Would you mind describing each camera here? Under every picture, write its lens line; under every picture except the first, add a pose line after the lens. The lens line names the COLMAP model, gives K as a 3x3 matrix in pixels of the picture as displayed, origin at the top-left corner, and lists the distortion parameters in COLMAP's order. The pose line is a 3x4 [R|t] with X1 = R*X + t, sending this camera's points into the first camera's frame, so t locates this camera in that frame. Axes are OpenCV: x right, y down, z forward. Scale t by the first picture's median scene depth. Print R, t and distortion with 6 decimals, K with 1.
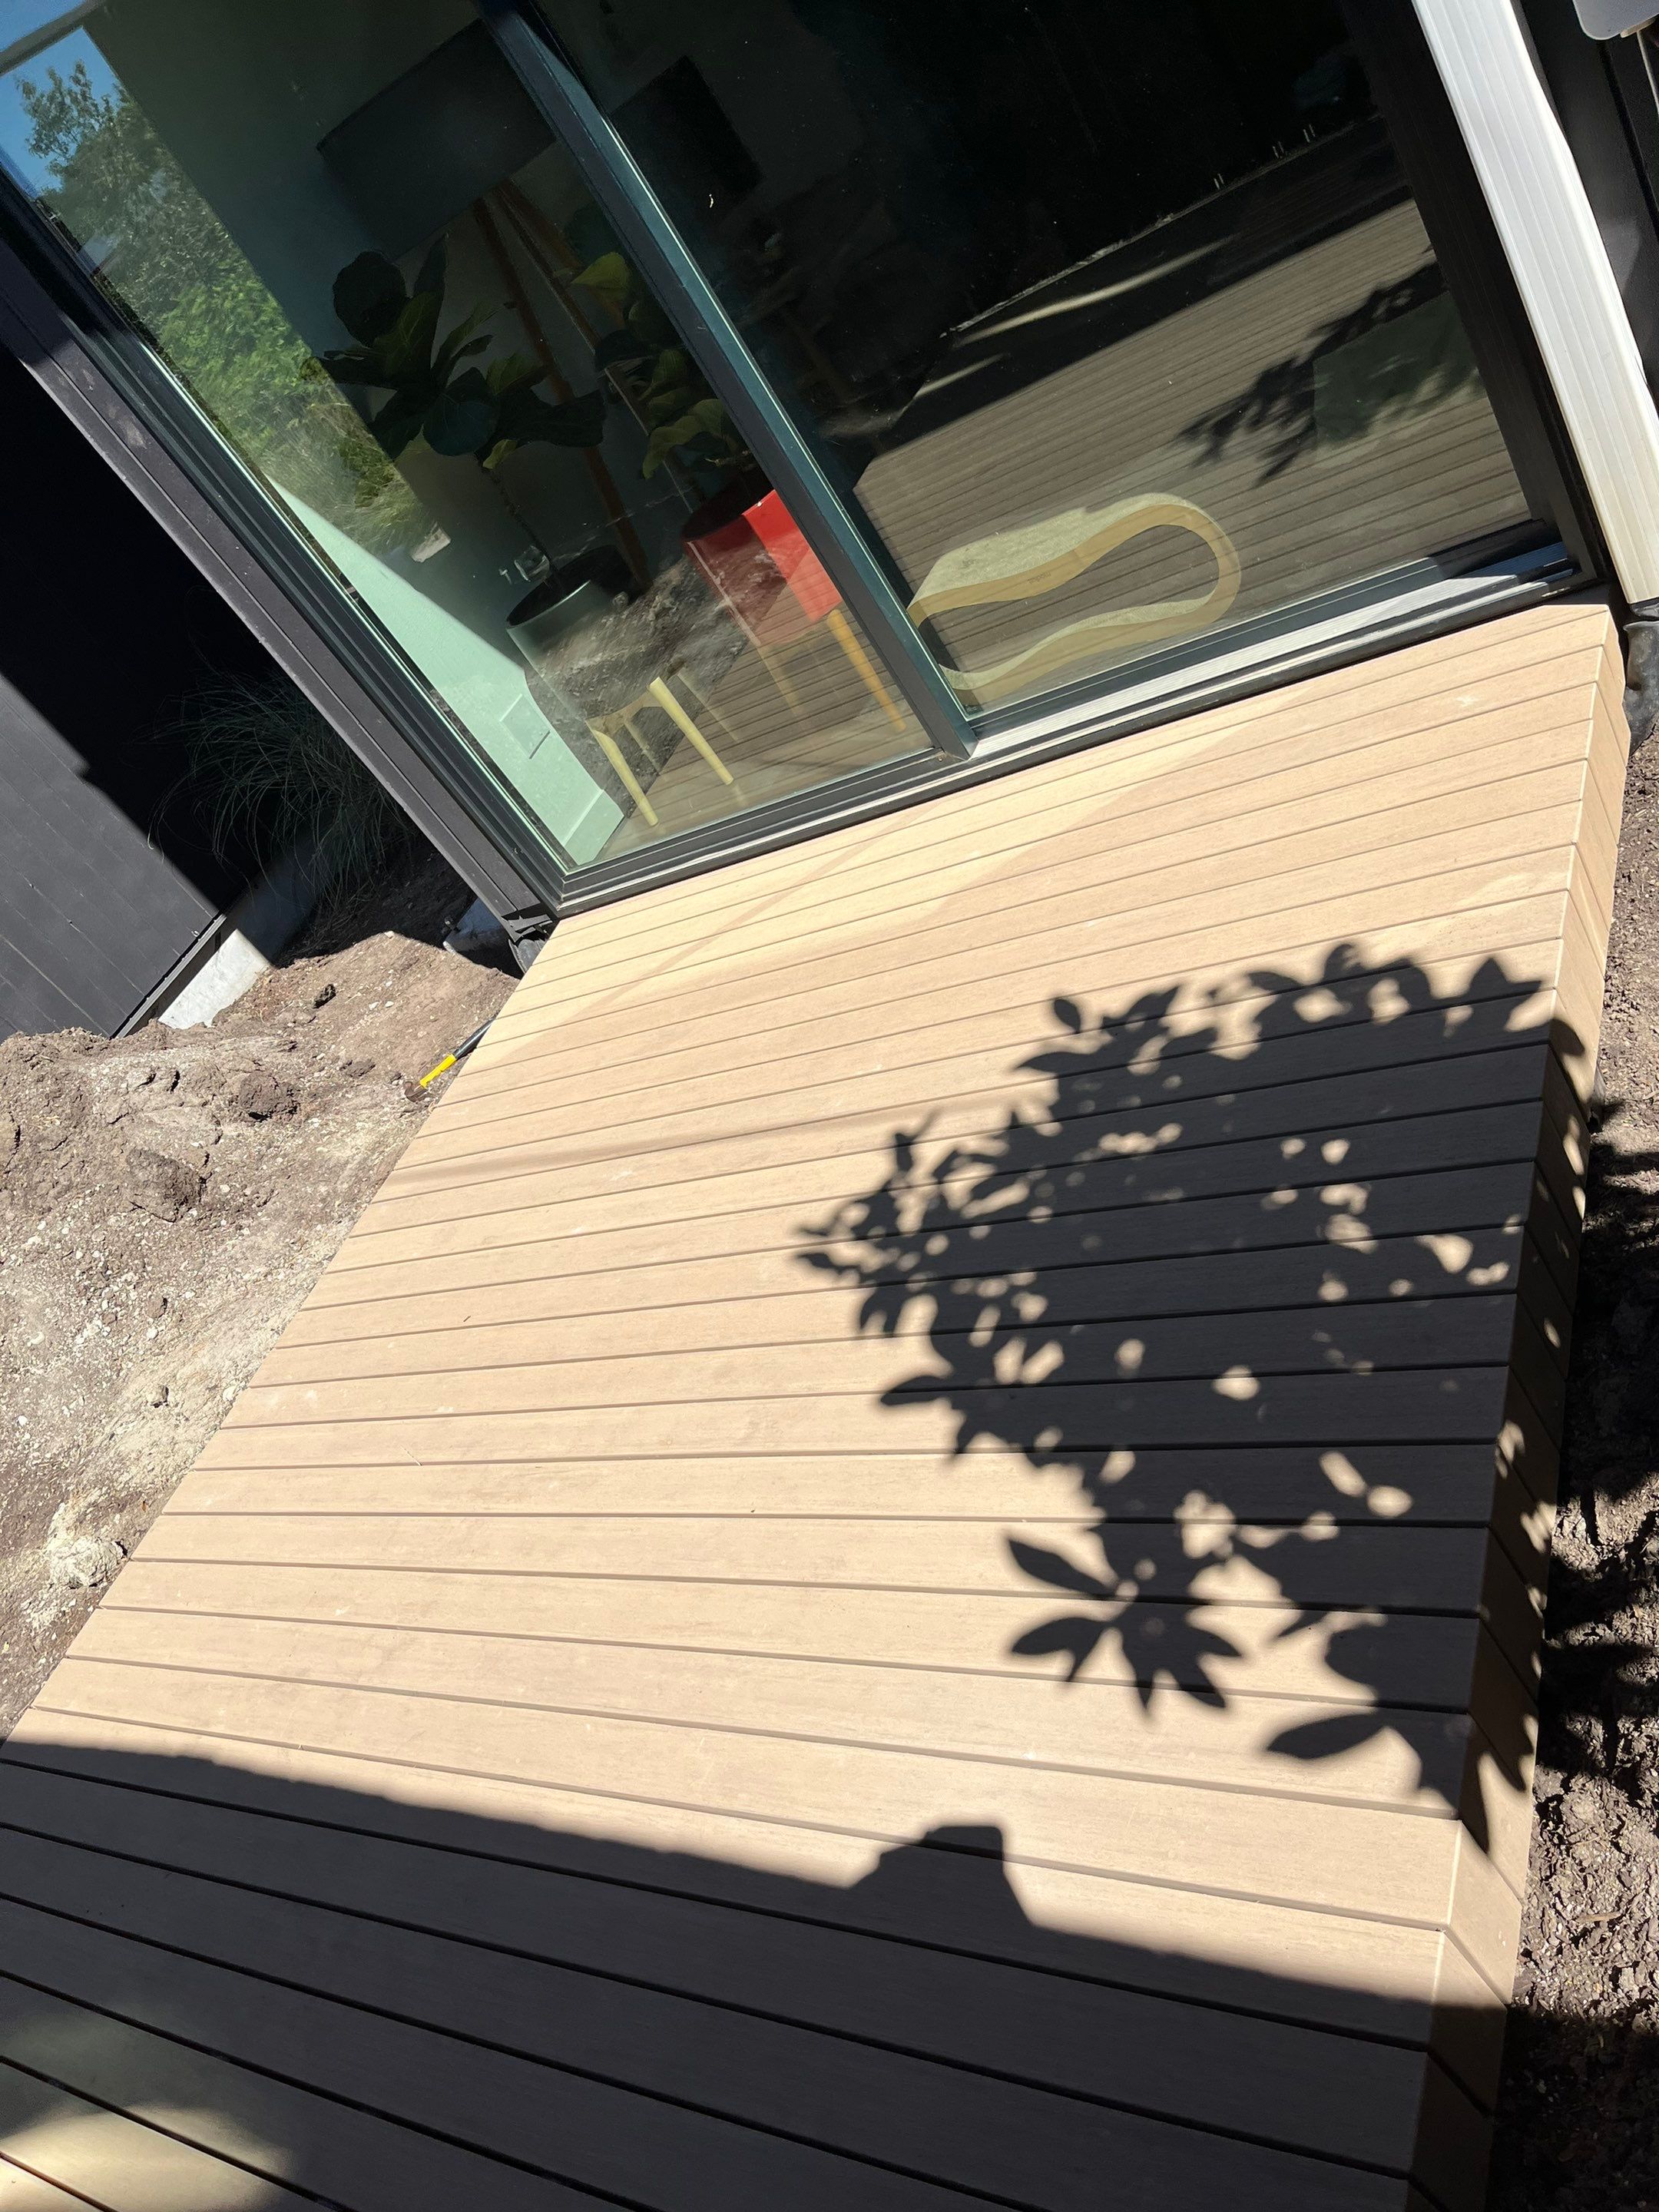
lens RADIAL K [[1681.8, 0, 828.7], [0, 1681.8, 1073.2], [0, 0, 1]] dist [0.049492, -0.072341]
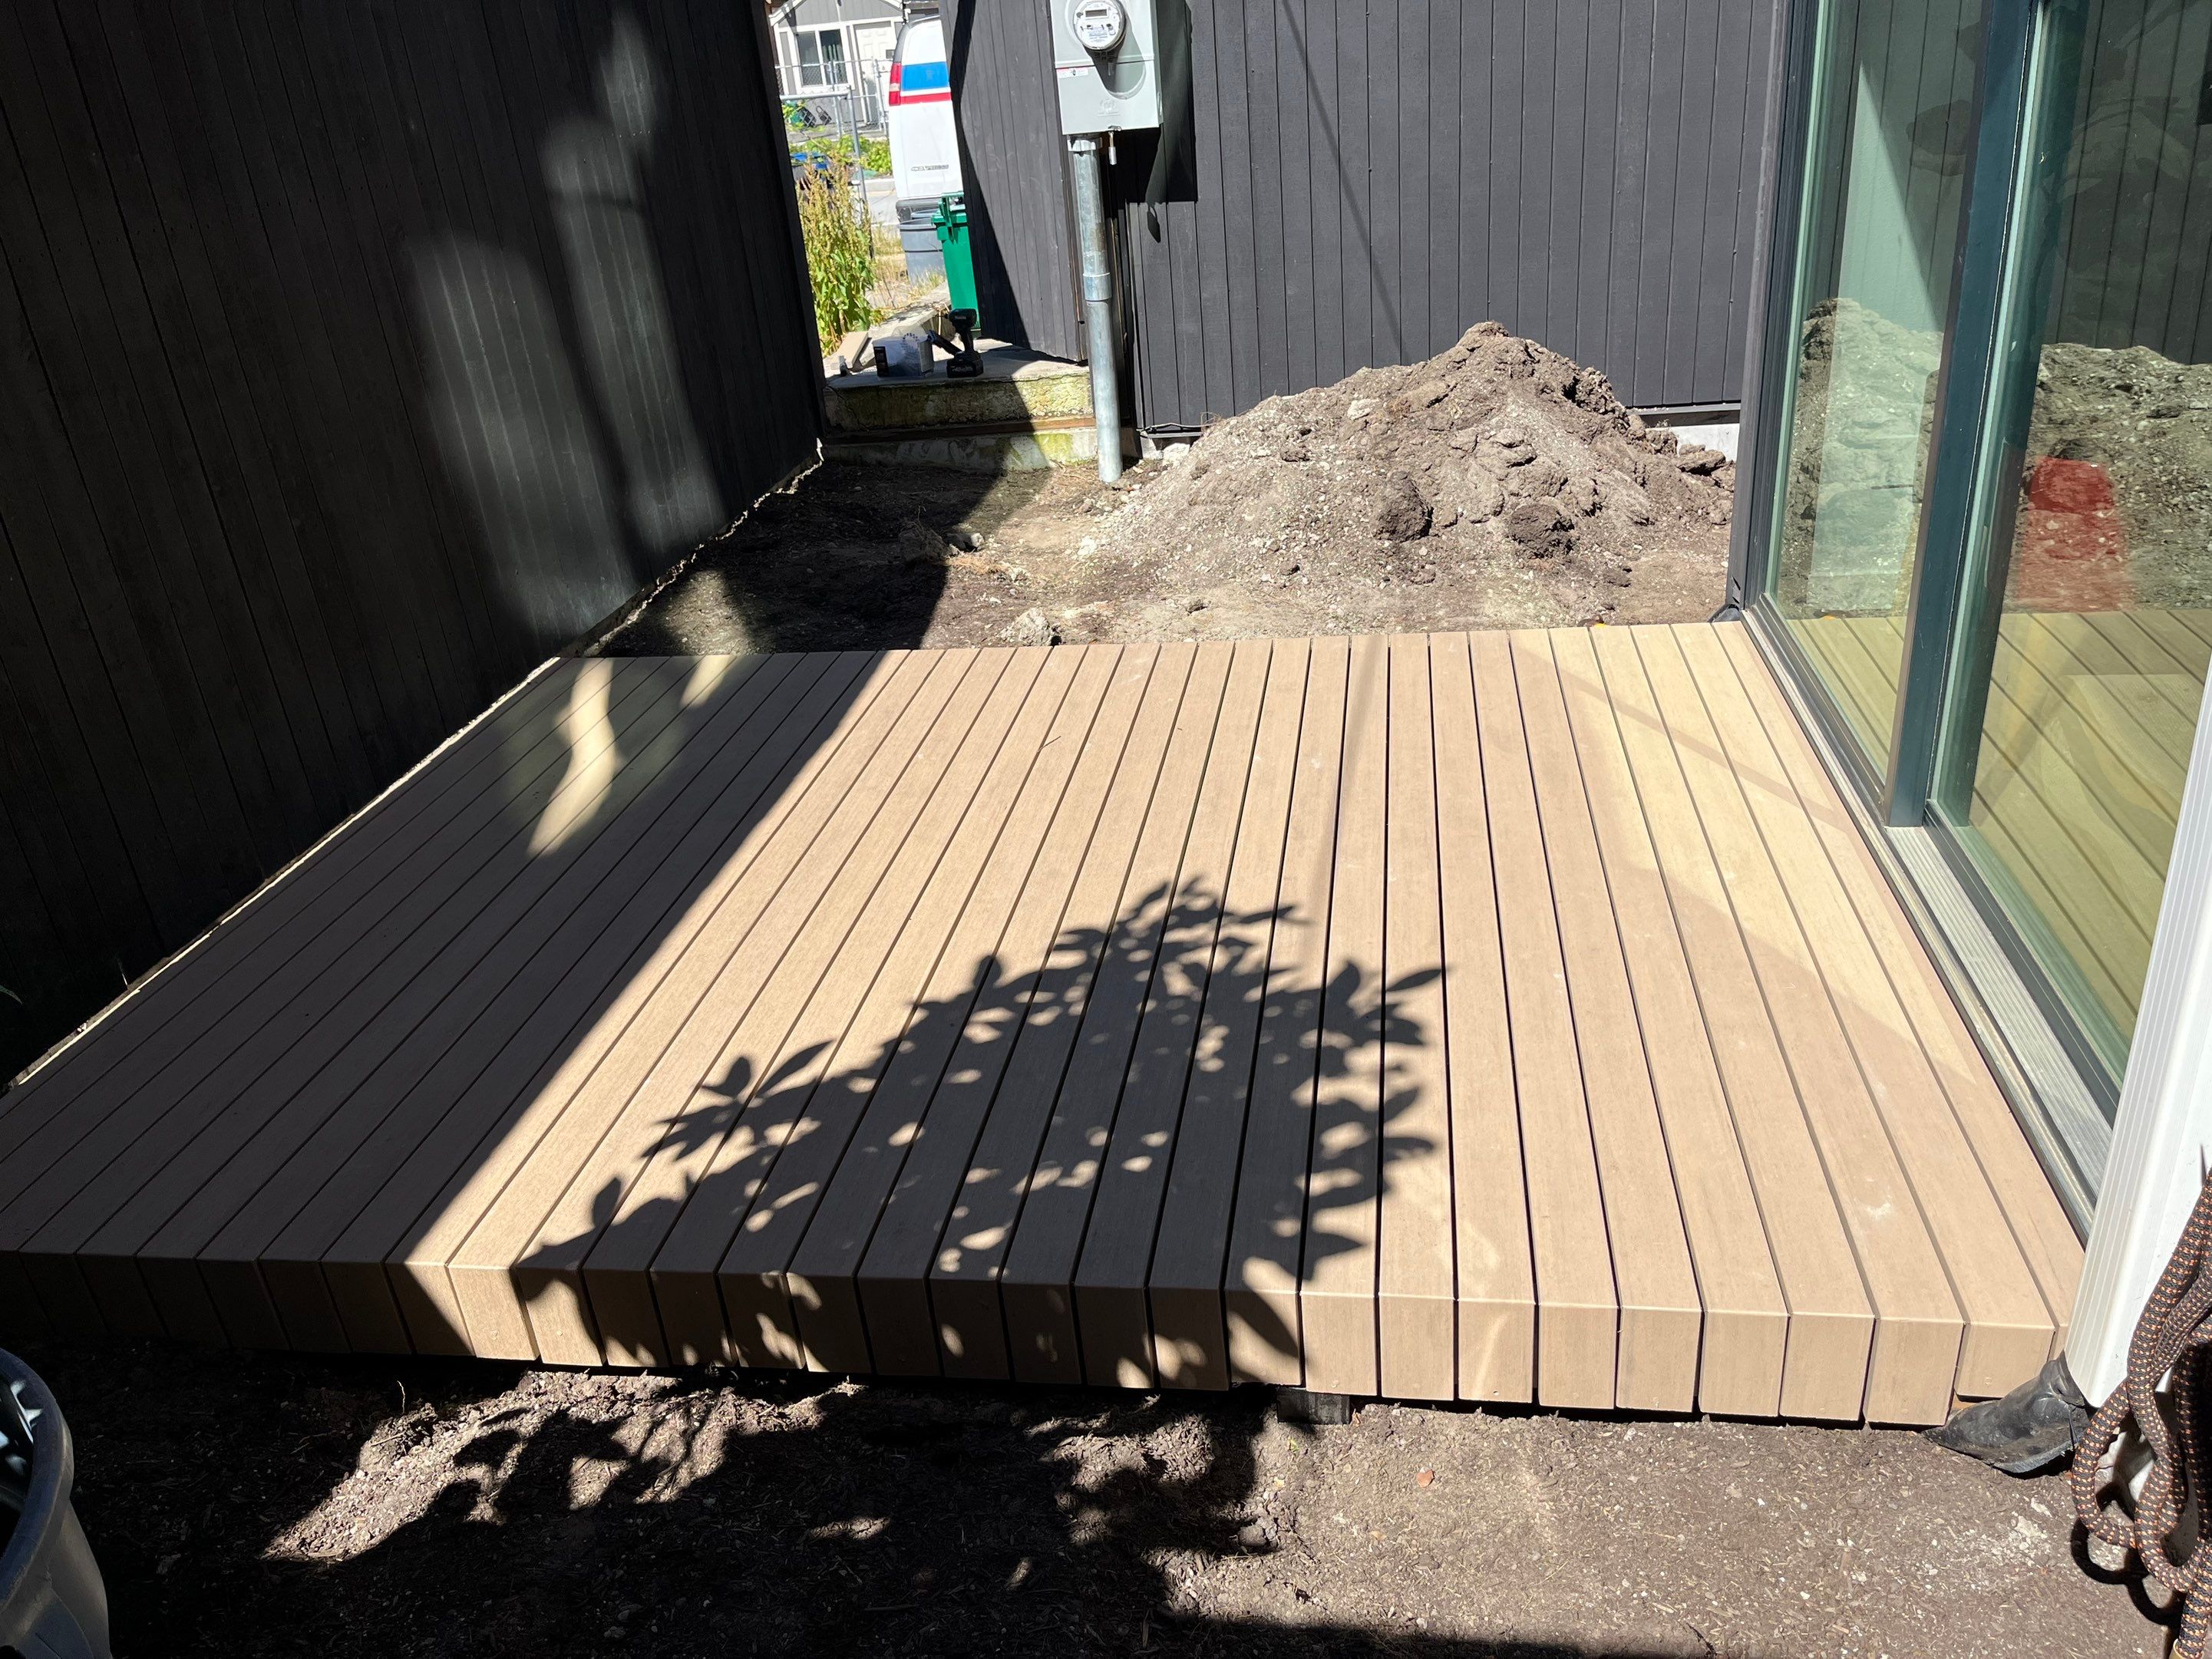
lens RADIAL K [[1681.6, 0, 1105.2], [0, 1681.6, 842.1], [0, 0, 1]] dist [0.049492, -0.072341]
pose [[0.268063, 0.816880, -0.510734, 0.567442], [-0.611504, 0.553924, 0.565005, -0.567847], [0.744449, 0.160859, 0.648012, 0.183997]]
